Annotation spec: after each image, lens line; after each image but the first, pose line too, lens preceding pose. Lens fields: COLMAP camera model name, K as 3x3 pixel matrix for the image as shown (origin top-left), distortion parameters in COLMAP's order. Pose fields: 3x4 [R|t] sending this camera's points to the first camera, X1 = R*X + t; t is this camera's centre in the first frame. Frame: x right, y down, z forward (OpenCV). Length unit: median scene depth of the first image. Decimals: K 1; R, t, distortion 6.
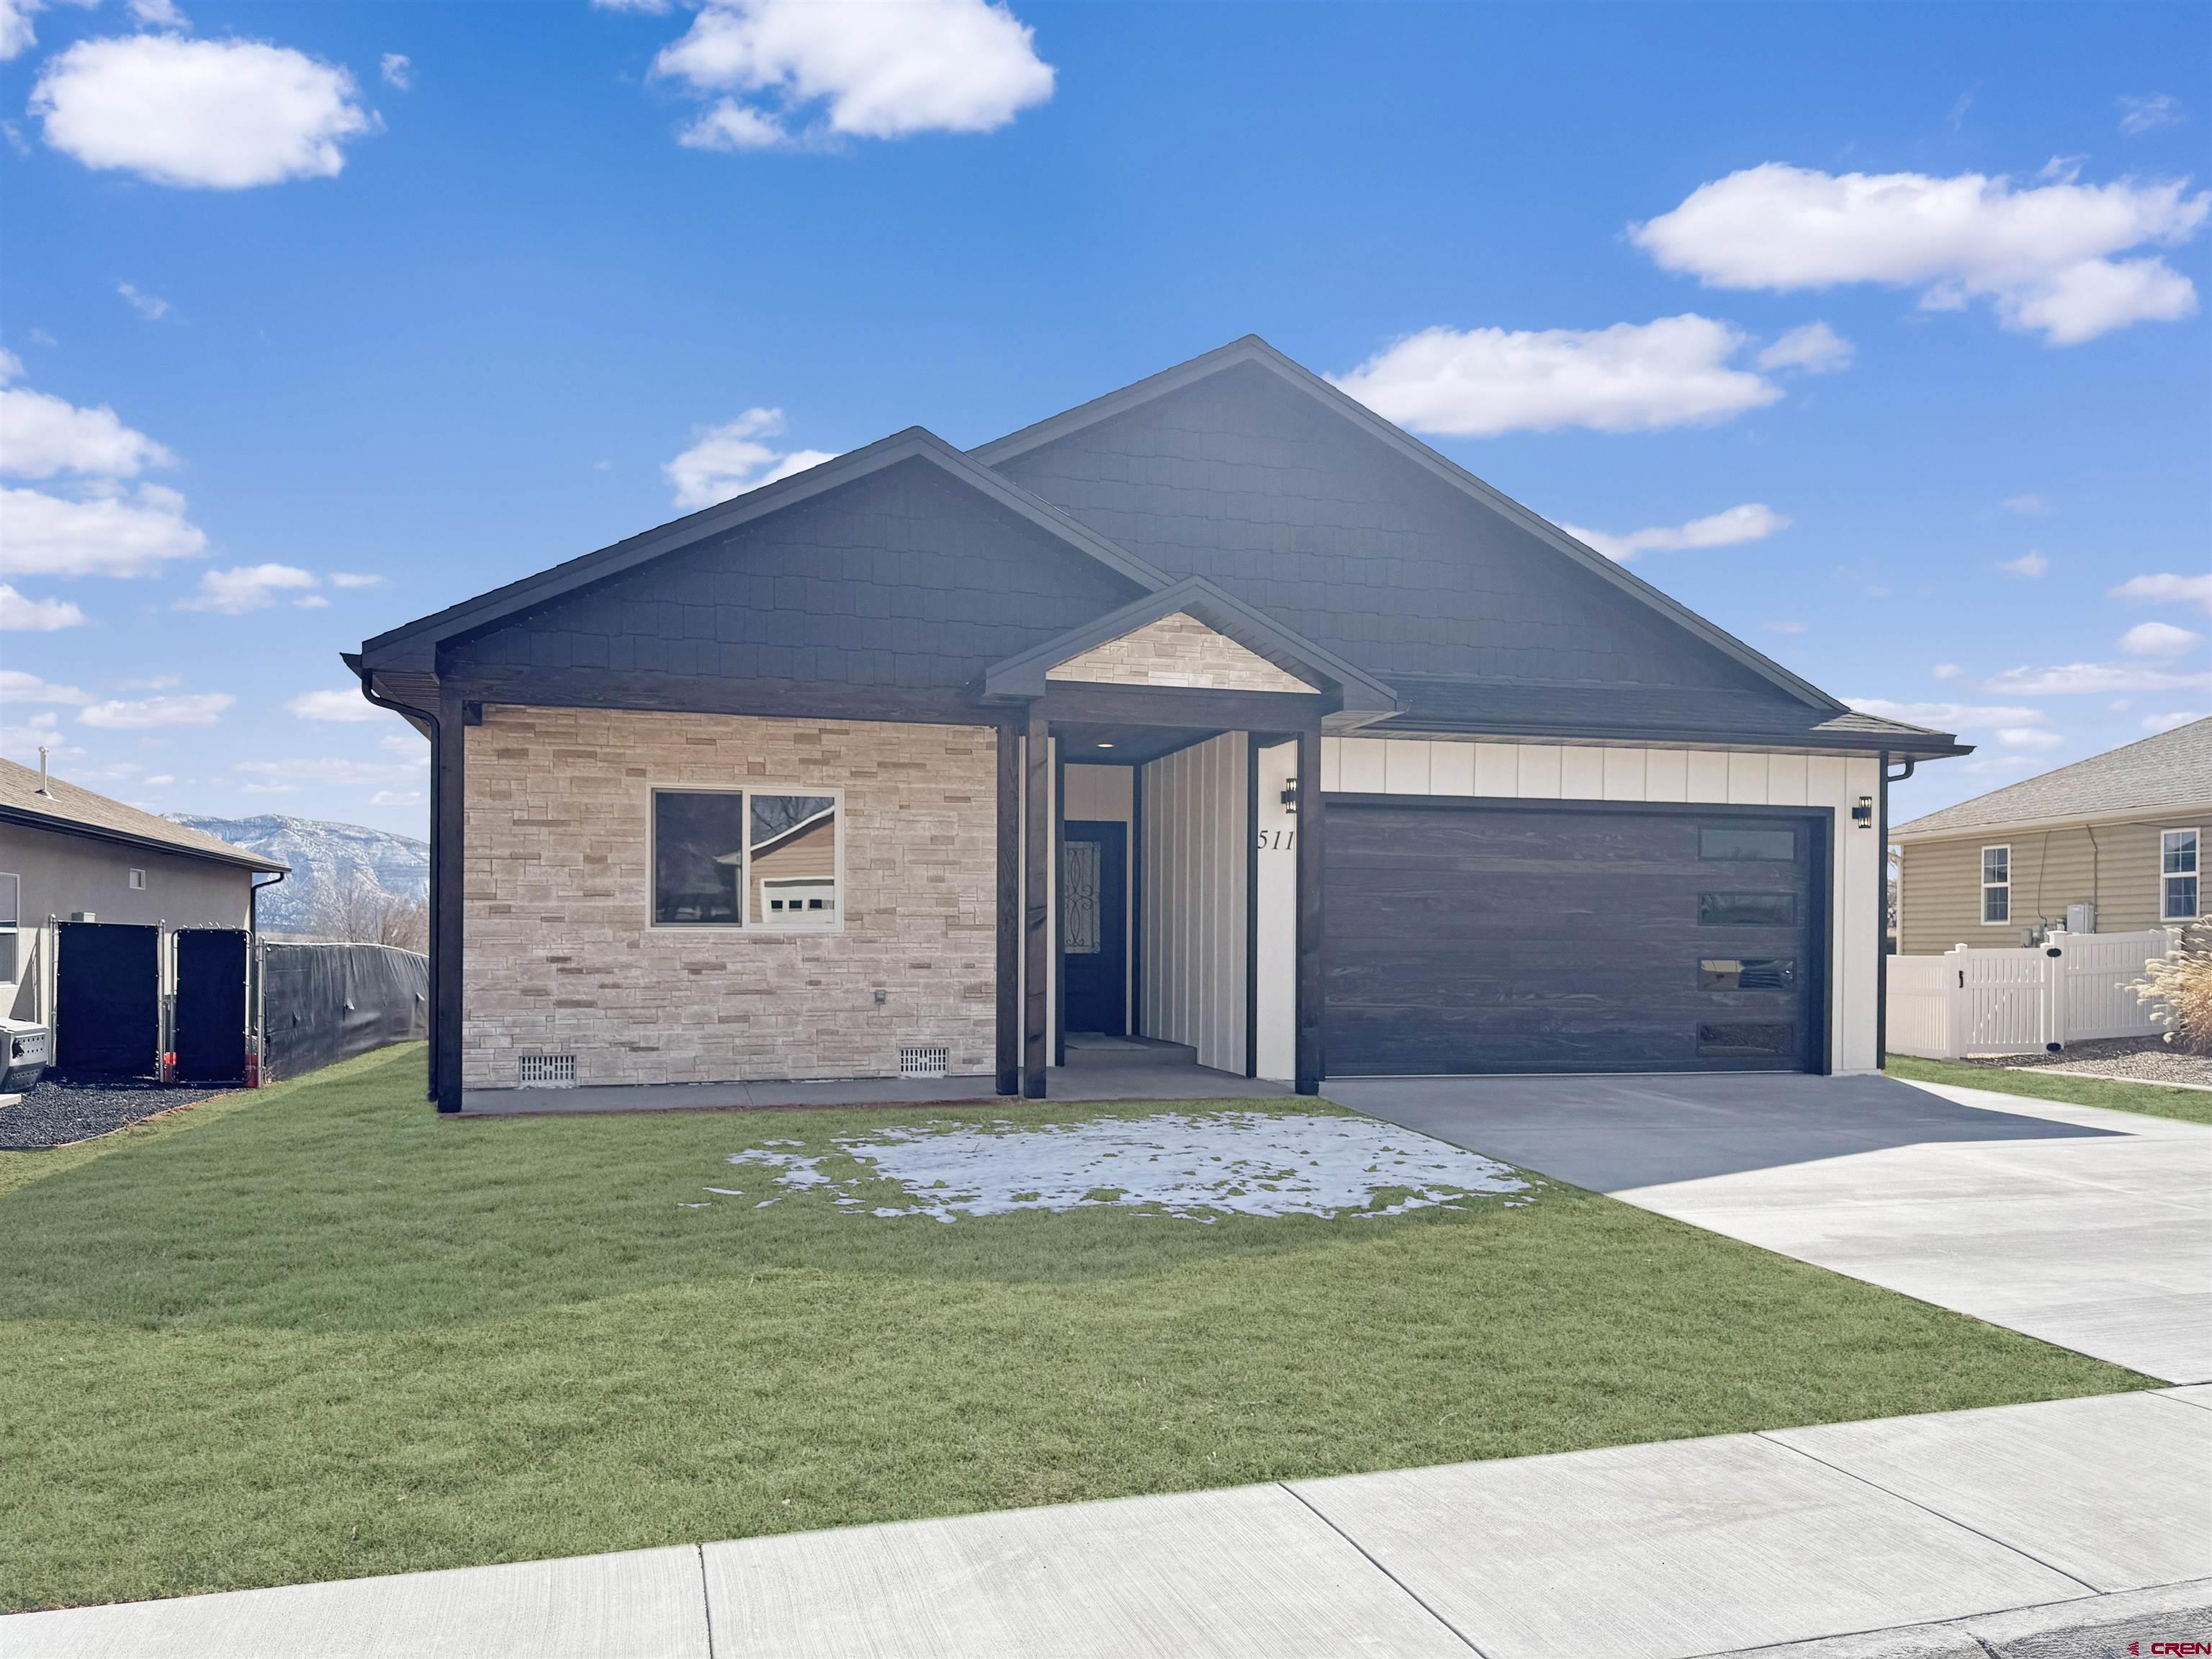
lens RADIAL K [[1585.4, 0, 1106.0], [0, 1585.4, 829.5], [0, 0, 1]] dist [0.108623, -0.151813]
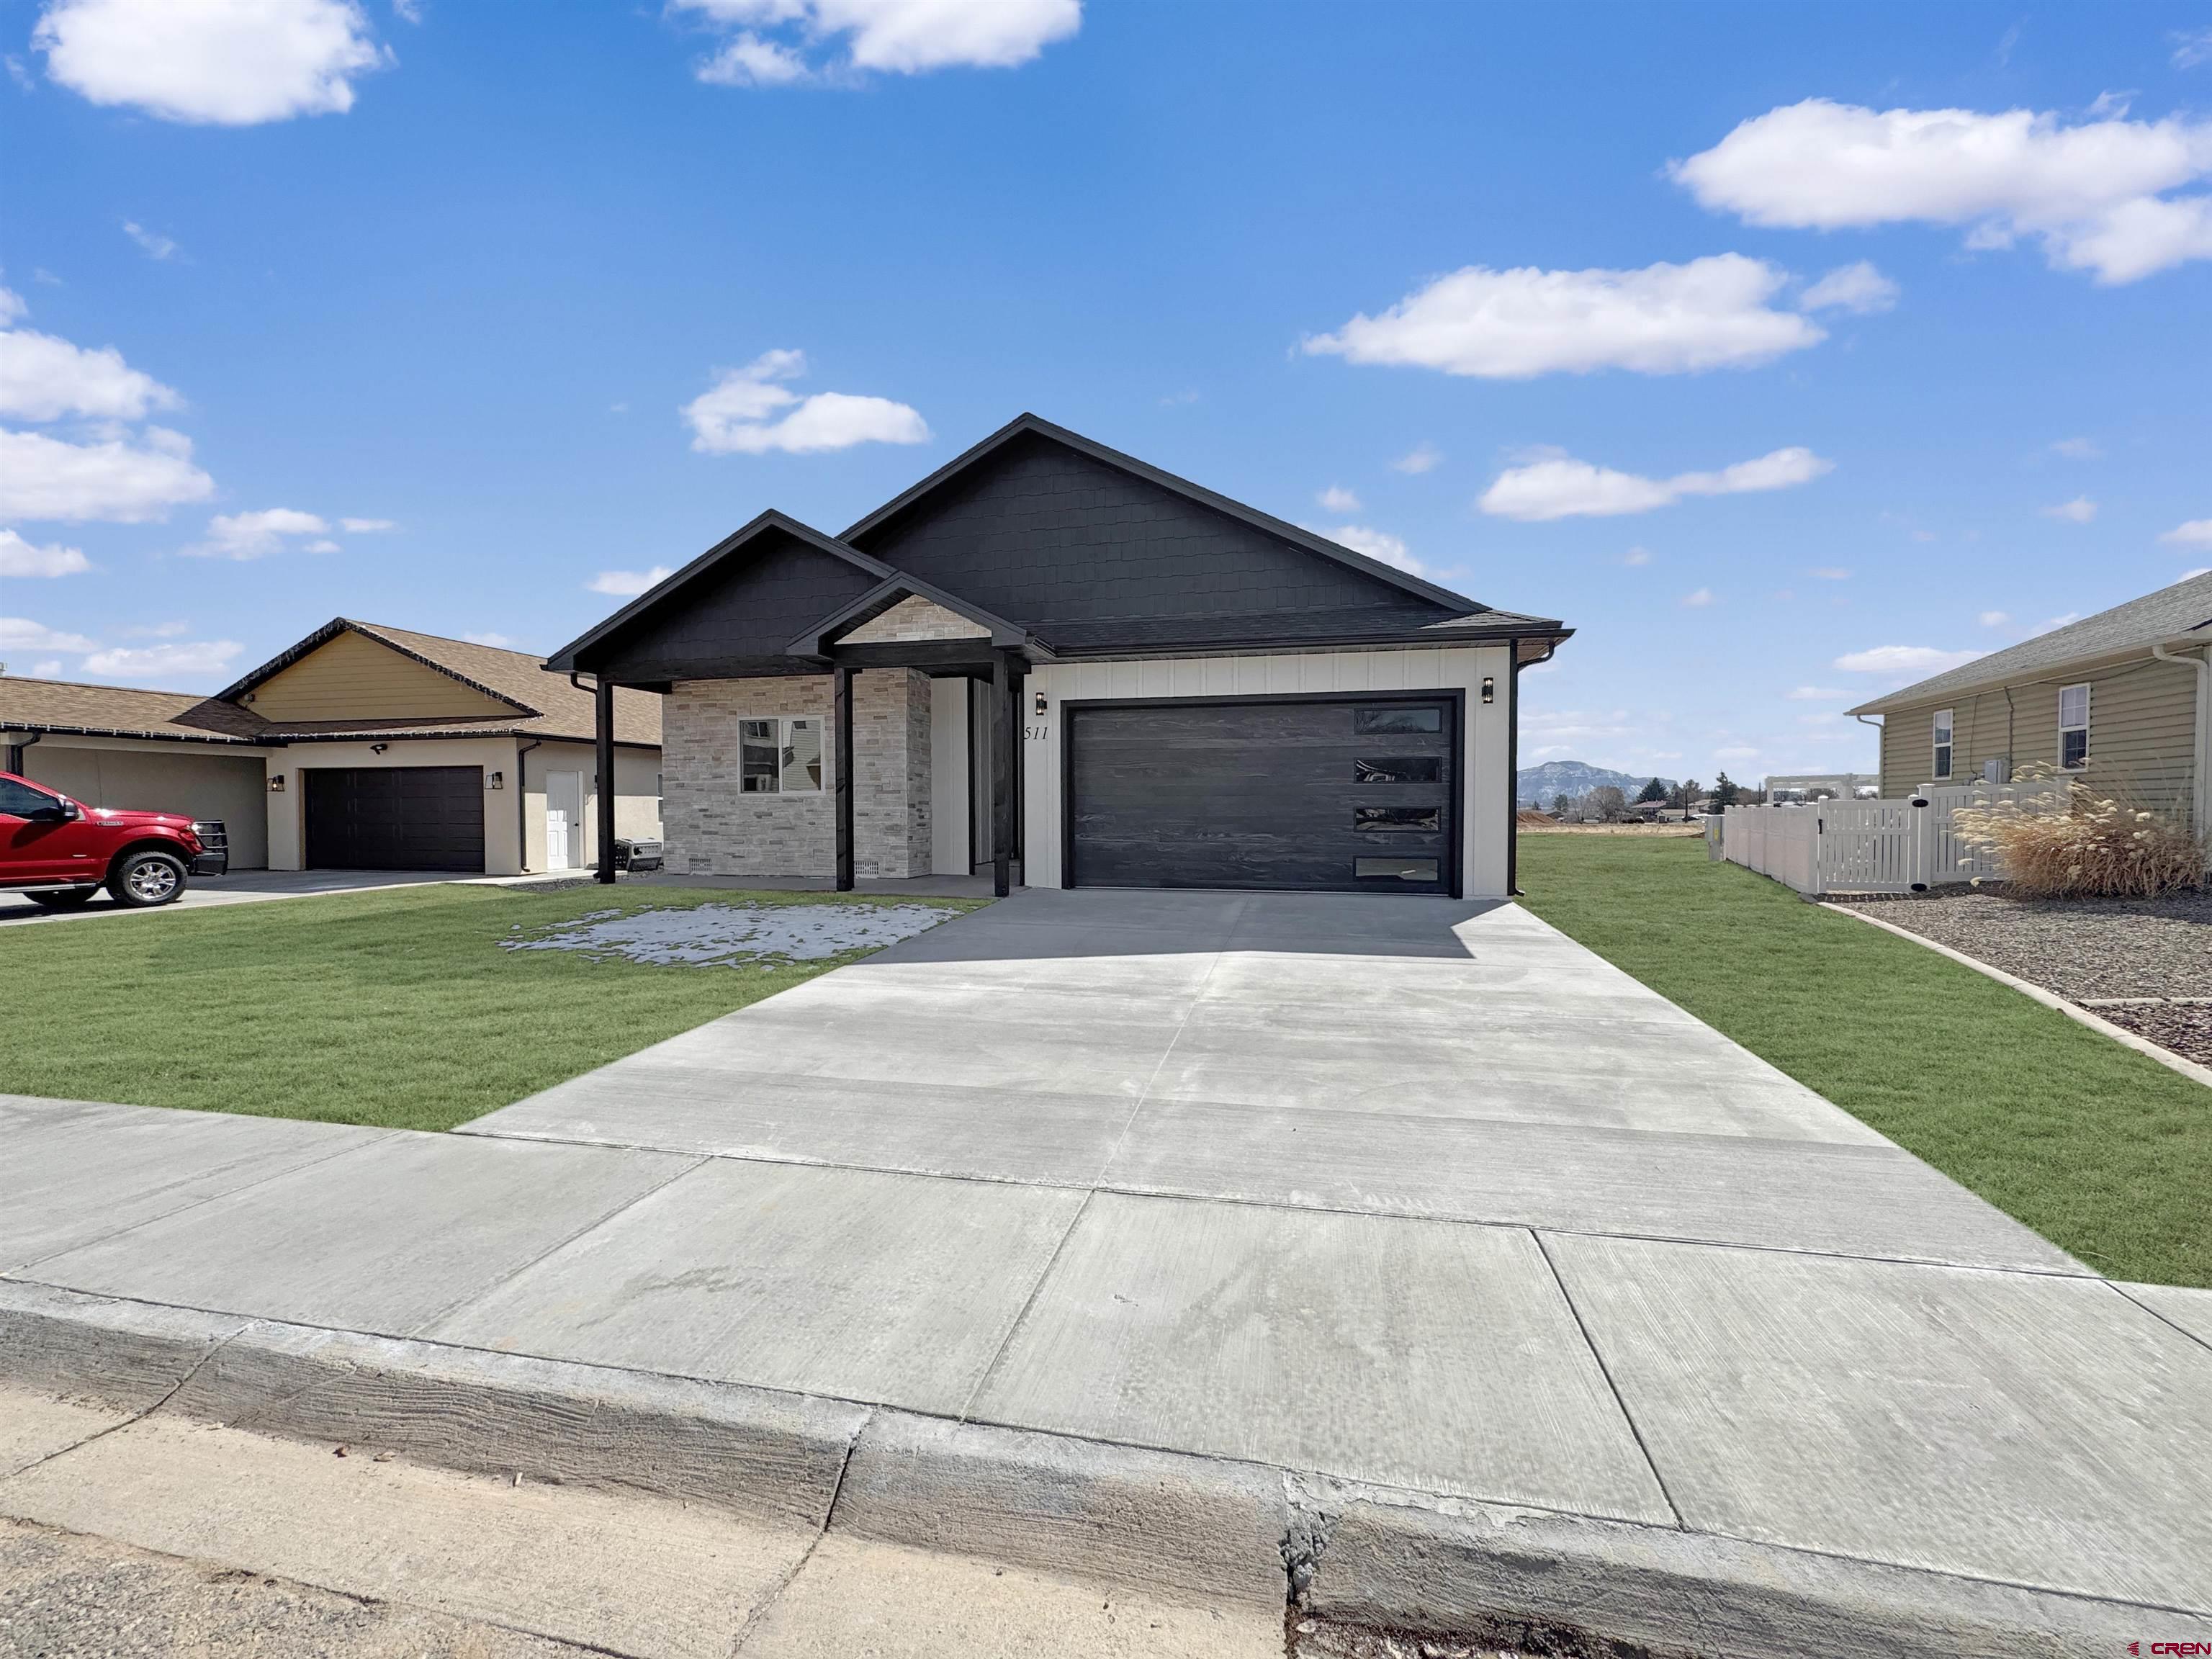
lens RADIAL K [[908.2, 0, 1104.9], [0, 908.2, 763.8], [0, 0, 1]] dist [-0.000707, 0.000131]
pose [[0.870709, -0.027654, -0.491020, 0.588652], [0.039242, 0.999141, 0.013315, 0.026564], [0.490230, -0.030863, 0.871046, 0.254332]]
